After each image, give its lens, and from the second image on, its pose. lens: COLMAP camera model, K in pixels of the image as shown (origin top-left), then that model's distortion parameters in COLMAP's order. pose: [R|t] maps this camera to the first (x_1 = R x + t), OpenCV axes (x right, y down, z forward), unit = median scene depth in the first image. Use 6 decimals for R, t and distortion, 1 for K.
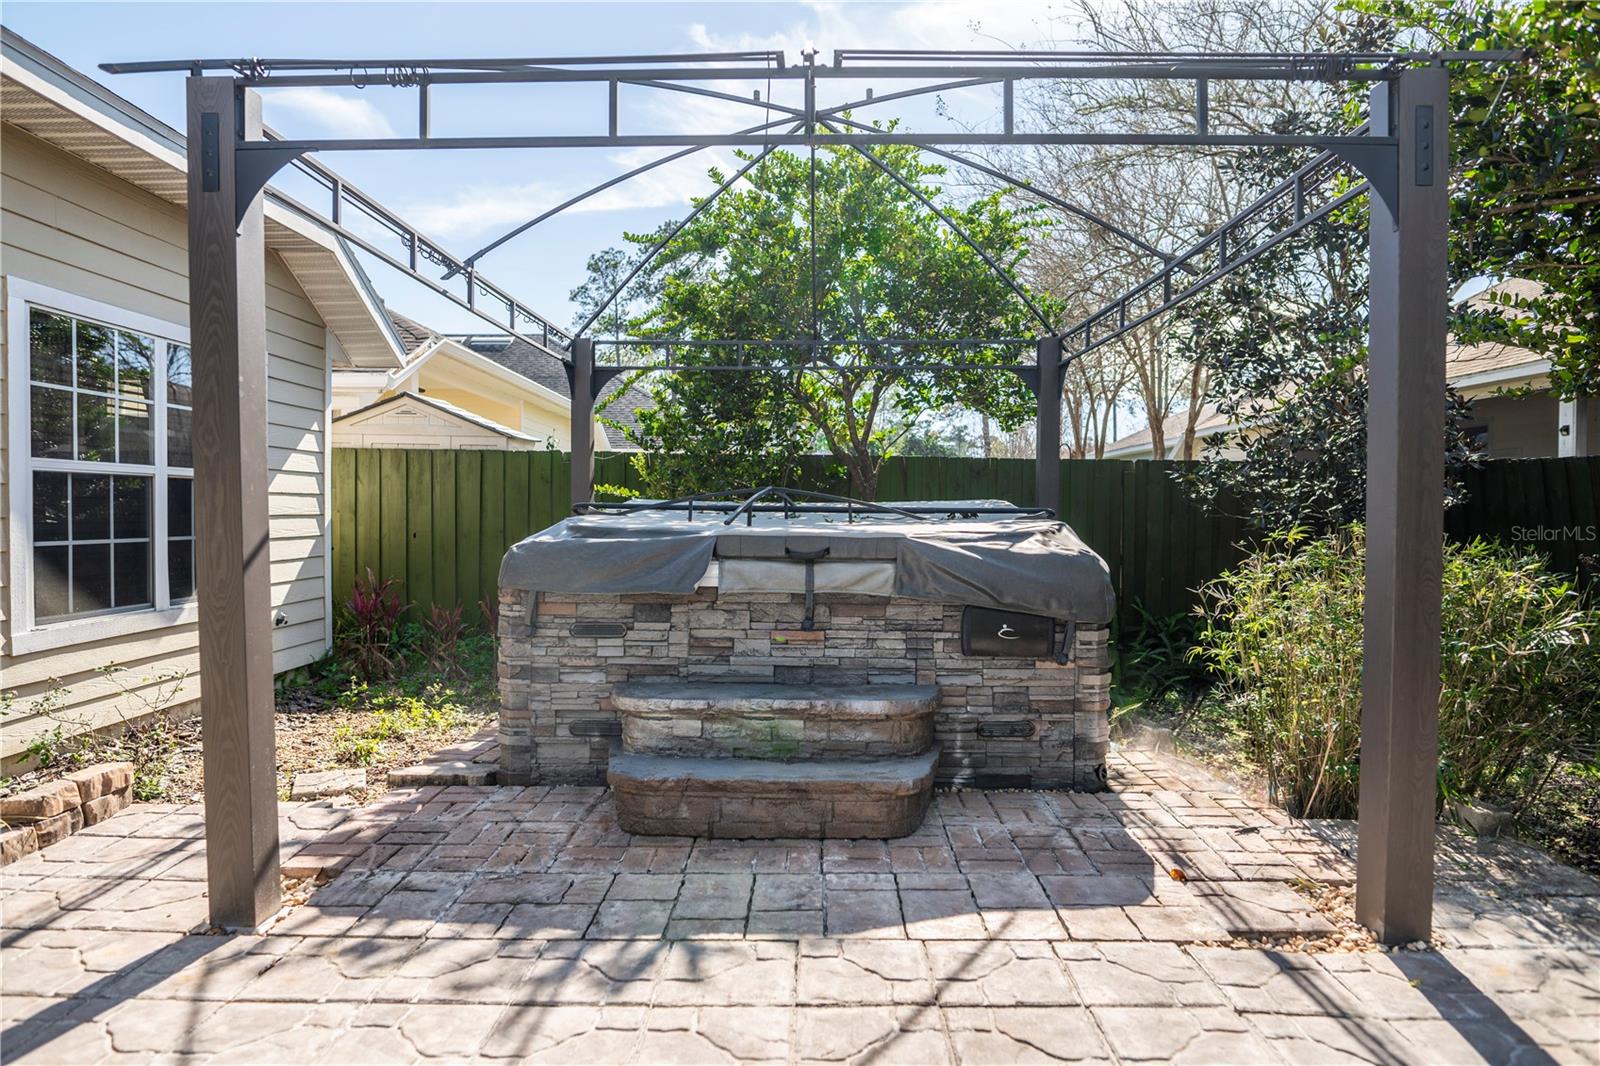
lens RADIAL K [[928.7, 0, 806.6], [0, 928.7, 532.5], [0, 0, 1]] dist [-0.021108, -0.002149]
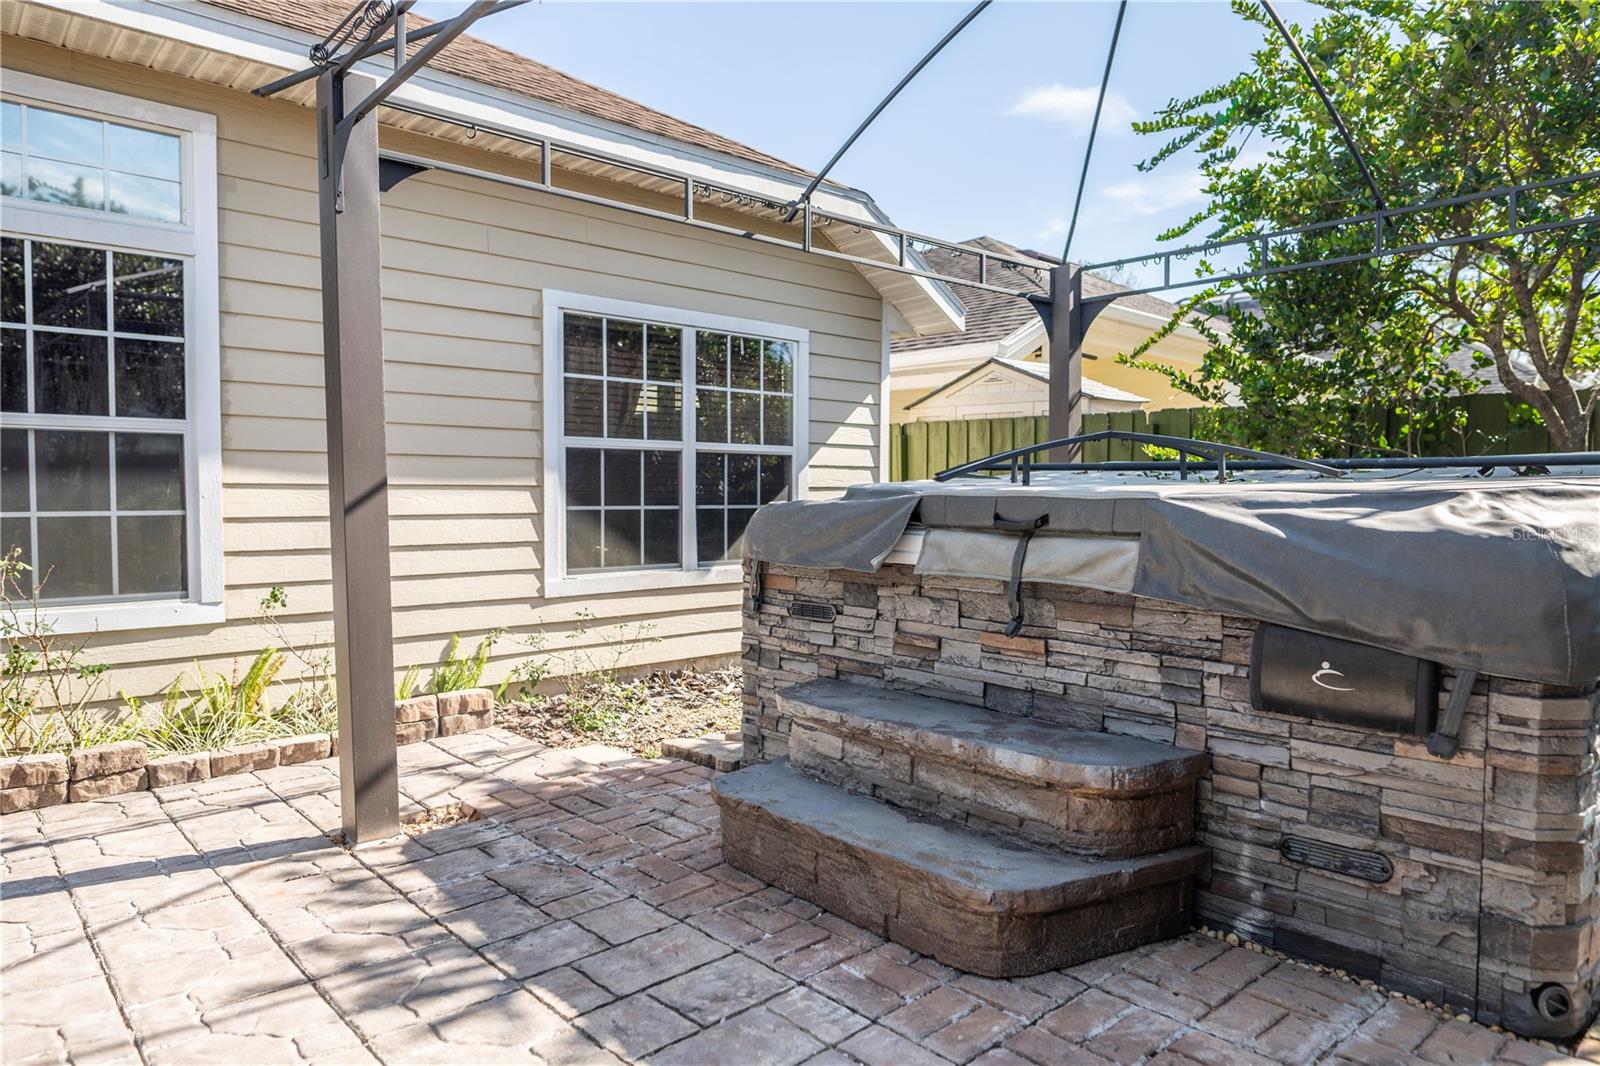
lens RADIAL K [[1006.4, 0, 800.0], [0, 1006.4, 533.0], [0, 0, 1]] dist [-0.024744, -0.000422]
pose [[0.682897, 0.024768, -0.730094, 0.420006], [-0.014788, 0.999689, 0.020083, 0.017823], [0.730365, -0.002918, 0.683051, 0.383003]]
